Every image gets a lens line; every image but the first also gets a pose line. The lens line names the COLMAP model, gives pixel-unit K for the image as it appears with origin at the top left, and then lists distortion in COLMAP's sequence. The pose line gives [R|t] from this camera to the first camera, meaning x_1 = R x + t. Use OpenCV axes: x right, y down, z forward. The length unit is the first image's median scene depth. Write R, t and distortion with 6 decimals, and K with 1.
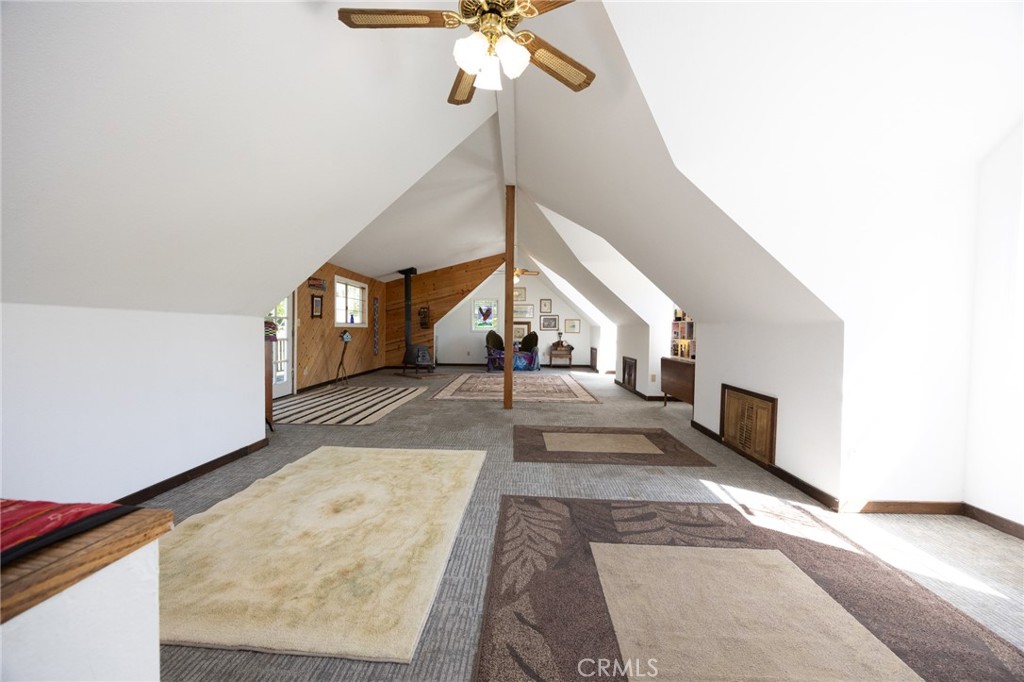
lens RADIAL K [[398.7, 0, 509.2], [0, 398.7, 337.7], [0, 0, 1]] dist [0.000381, 0.000002]
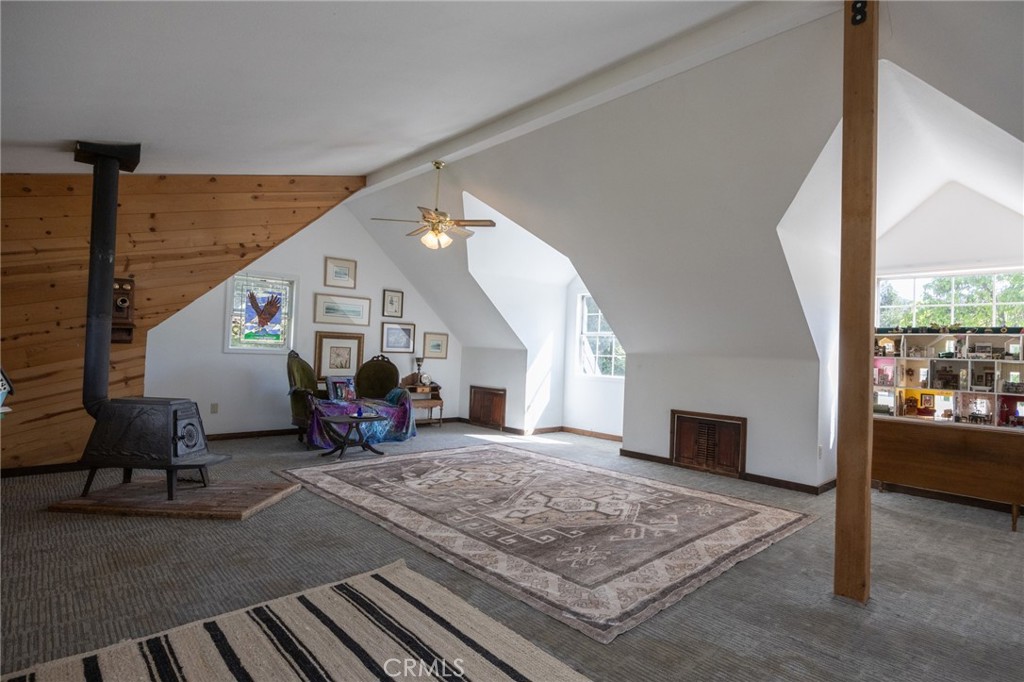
lens RADIAL K [[538.3, 0, 517.0], [0, 538.3, 341.6], [0, 0, 1]] dist [-0.004498, -0.000831]
pose [[0.700757, 0.032791, 0.712646, -0.294584], [-0.016576, 0.999422, -0.029687, -0.016114], [-0.713208, 0.008990, 0.700895, 0.451167]]
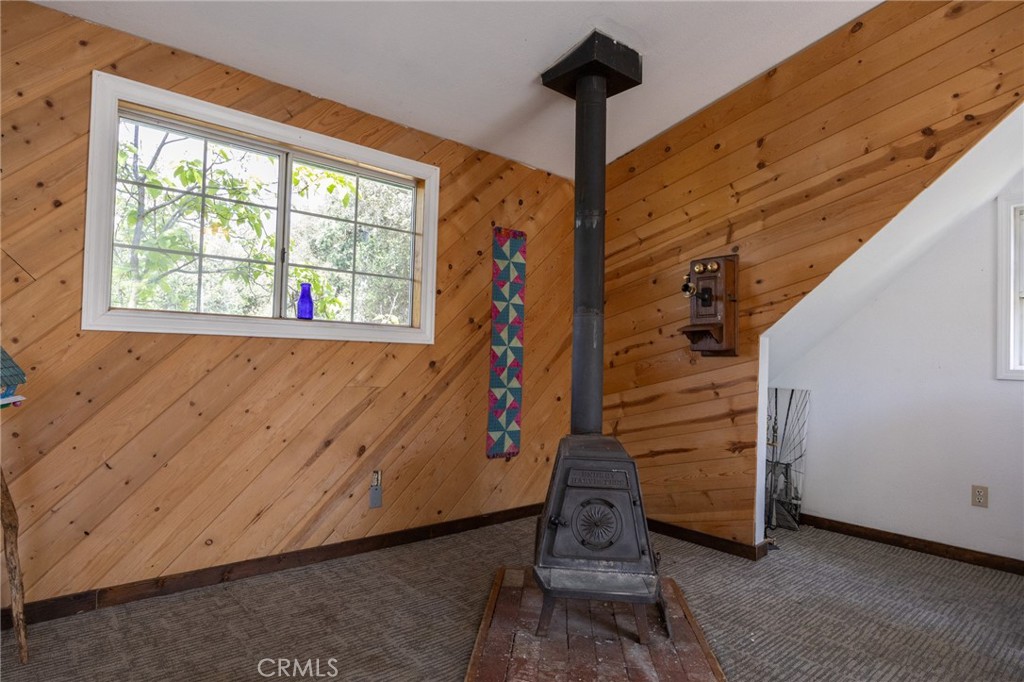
lens RADIAL K [[579.3, 0, 514.3], [0, 579.3, 339.1], [0, 0, 1]] dist [-0.003626, -0.000906]
pose [[0.693345, -0.006015, -0.720580, -0.062333], [-0.038616, 0.998218, -0.045489, -0.013162], [0.719570, 0.059365, 0.691878, 0.705903]]
